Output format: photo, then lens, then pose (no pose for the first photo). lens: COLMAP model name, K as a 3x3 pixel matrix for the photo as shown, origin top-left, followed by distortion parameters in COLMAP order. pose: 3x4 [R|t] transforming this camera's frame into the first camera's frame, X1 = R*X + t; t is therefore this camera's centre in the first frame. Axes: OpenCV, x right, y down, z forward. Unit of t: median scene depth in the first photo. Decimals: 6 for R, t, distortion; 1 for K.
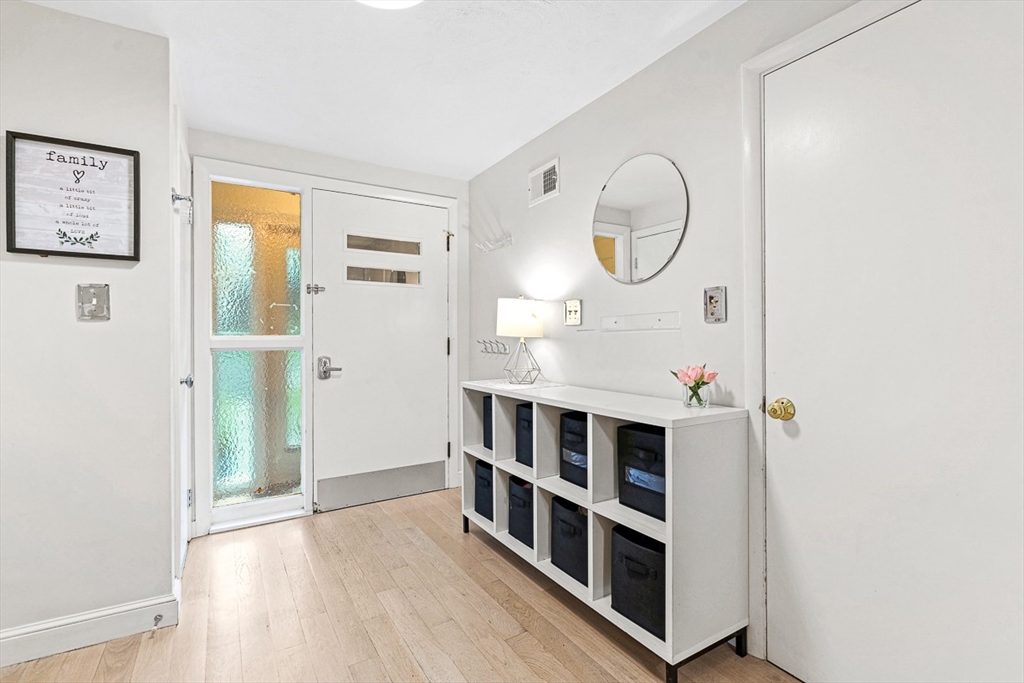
lens RADIAL K [[472.6, 0, 512.0], [0, 472.6, 341.5], [0, 0, 1]] dist [-0.000445, -0.000109]
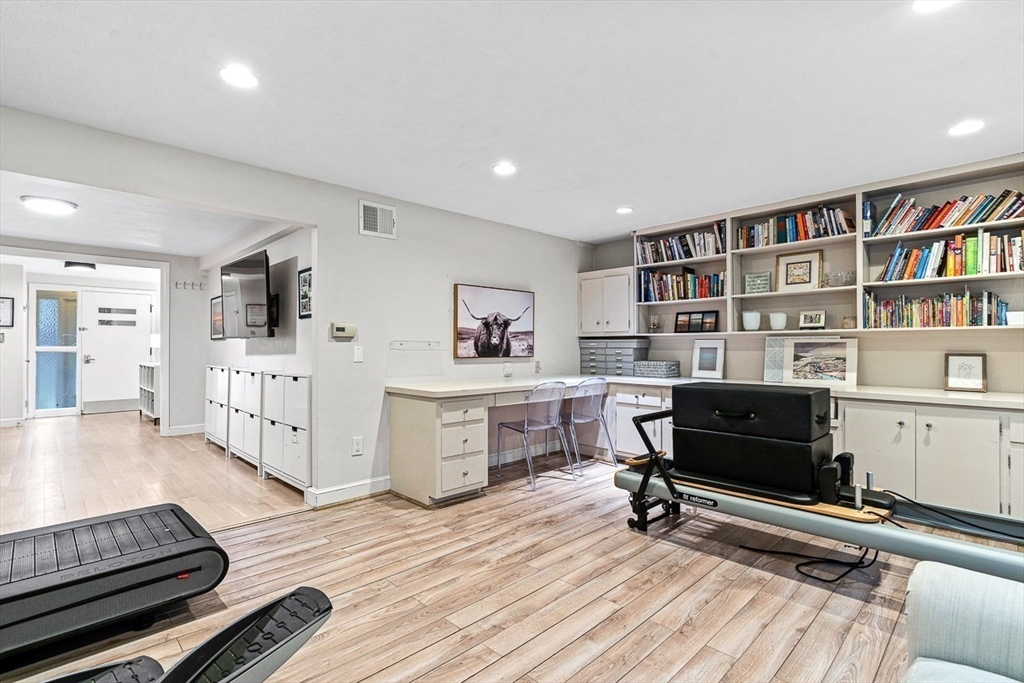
lens RADIAL K [[481.0, 0, 512.0], [0, 481.0, 341.5], [0, 0, 1]] dist [-0.000313, -0.000093]
pose [[0.976678, 0.000188, 0.214708, 1.339195], [0.003769, 0.999830, -0.018024, 0.016719], [-0.214675, 0.018413, 0.976512, -2.121992]]
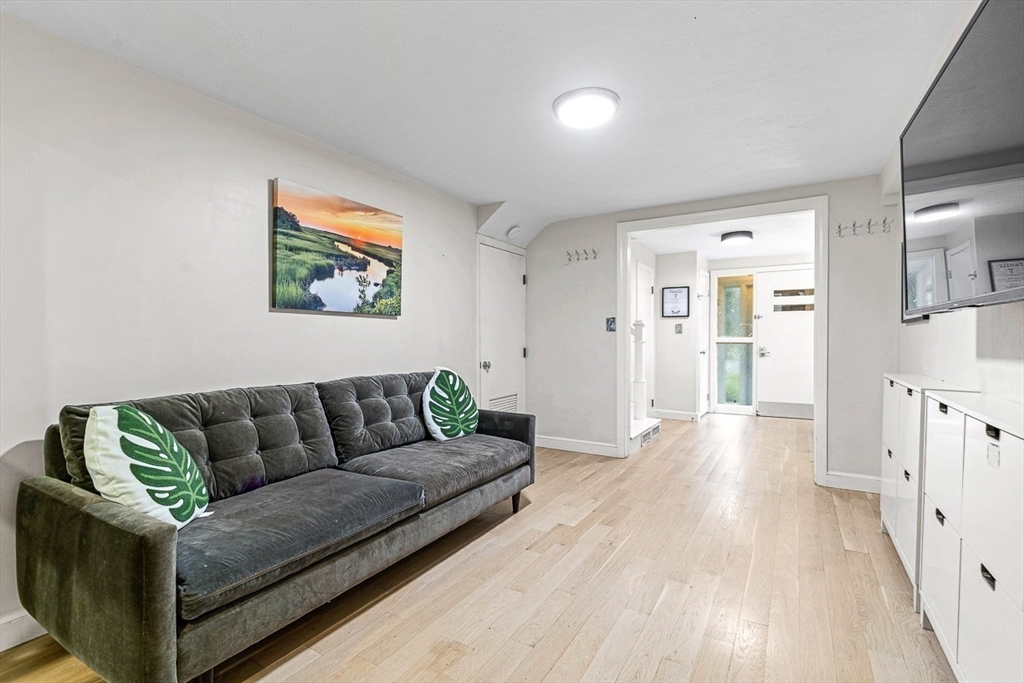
lens RADIAL K [[472.6, 0, 512.0], [0, 472.6, 341.5], [0, 0, 1]] dist [-0.000445, -0.000109]
pose [[0.457954, 0.004004, -0.888967, 1.057097], [-0.005836, 0.999982, 0.001498, 0.011530], [0.888957, 0.004502, 0.457969, -1.085771]]
